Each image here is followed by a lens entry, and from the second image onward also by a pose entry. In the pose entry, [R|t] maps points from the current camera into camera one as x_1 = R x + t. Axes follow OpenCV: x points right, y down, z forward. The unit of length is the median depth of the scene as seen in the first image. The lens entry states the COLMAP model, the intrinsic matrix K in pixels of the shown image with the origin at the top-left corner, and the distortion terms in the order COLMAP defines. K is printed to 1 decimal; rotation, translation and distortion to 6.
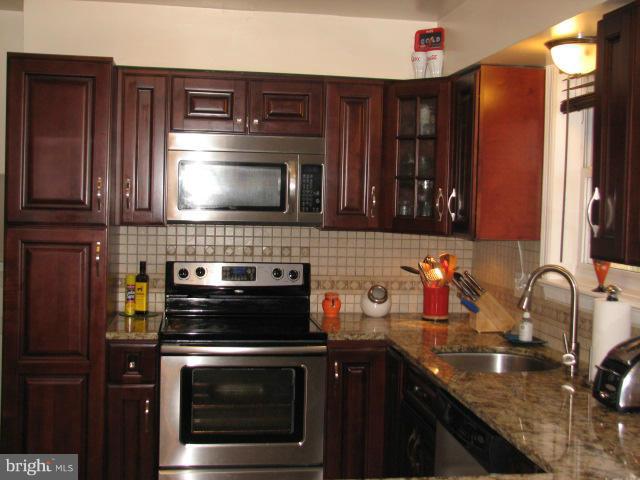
lens RADIAL K [[838.7, 0, 312.4], [0, 838.7, 223.6], [0, 0, 1]] dist [-0.152493, 0.727933]
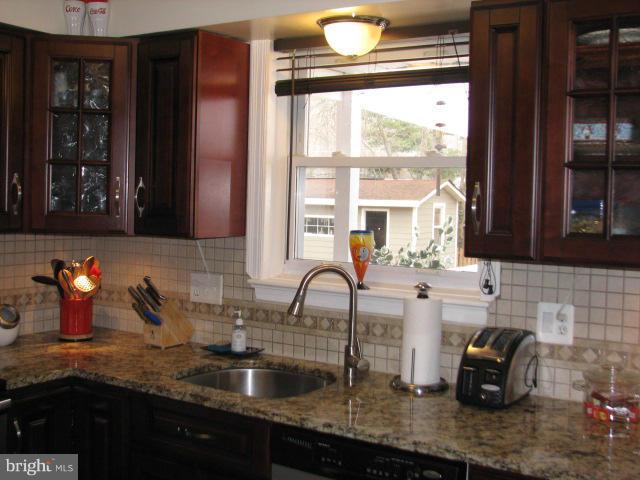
lens RADIAL K [[838.7, 0, 312.4], [0, 838.7, 223.6], [0, 0, 1]] dist [-0.152493, 0.727933]
pose [[0.671067, -0.034366, 0.740600, -0.307309], [0.017789, 0.999384, 0.030255, -0.017282], [-0.741183, -0.007129, 0.671265, 0.314328]]
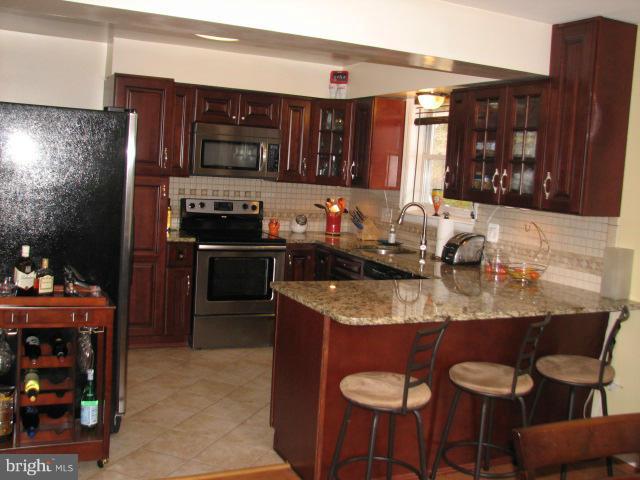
lens RADIAL K [[706.5, 0, 319.6], [0, 706.5, 215.3], [0, 0, 1]] dist [-0.118643, -0.011822]
pose [[0.956092, 0.015161, 0.292674, -0.337757], [-0.029442, 0.998578, 0.044452, 0.009185], [-0.291584, -0.051117, 0.955178, -0.443711]]
